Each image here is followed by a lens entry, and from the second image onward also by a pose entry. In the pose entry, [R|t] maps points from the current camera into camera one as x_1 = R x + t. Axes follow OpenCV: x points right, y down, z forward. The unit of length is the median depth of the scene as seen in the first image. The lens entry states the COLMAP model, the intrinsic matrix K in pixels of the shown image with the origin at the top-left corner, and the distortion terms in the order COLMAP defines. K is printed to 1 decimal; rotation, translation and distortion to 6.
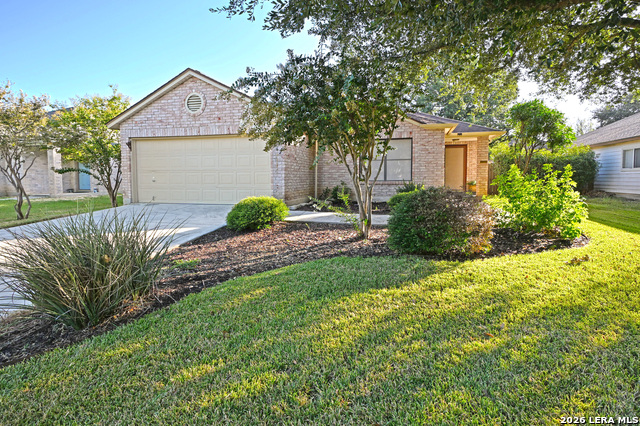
lens RADIAL K [[319.6, 0, 322.1], [0, 319.6, 207.5], [0, 0, 1]] dist [0.004519, -0.000053]
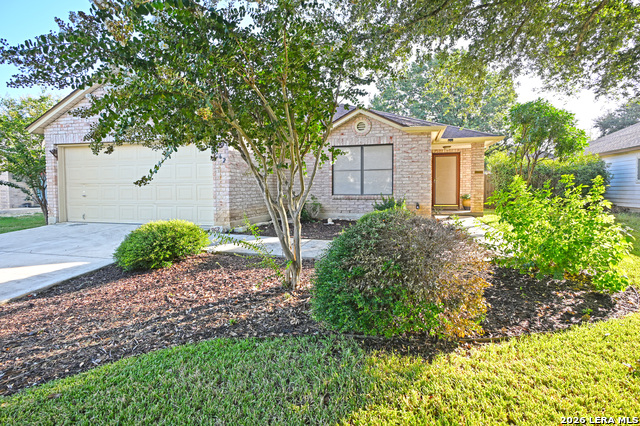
lens RADIAL K [[319.6, 0, 320.9], [0, 319.6, 213.5], [0, 0, 1]] dist [0.004519, -0.000053]
pose [[0.999997, -0.001999, 0.001057, 0.099137], [0.002015, 0.999879, -0.015400, -0.024537], [-0.001026, 0.015402, 0.999881, 0.178382]]
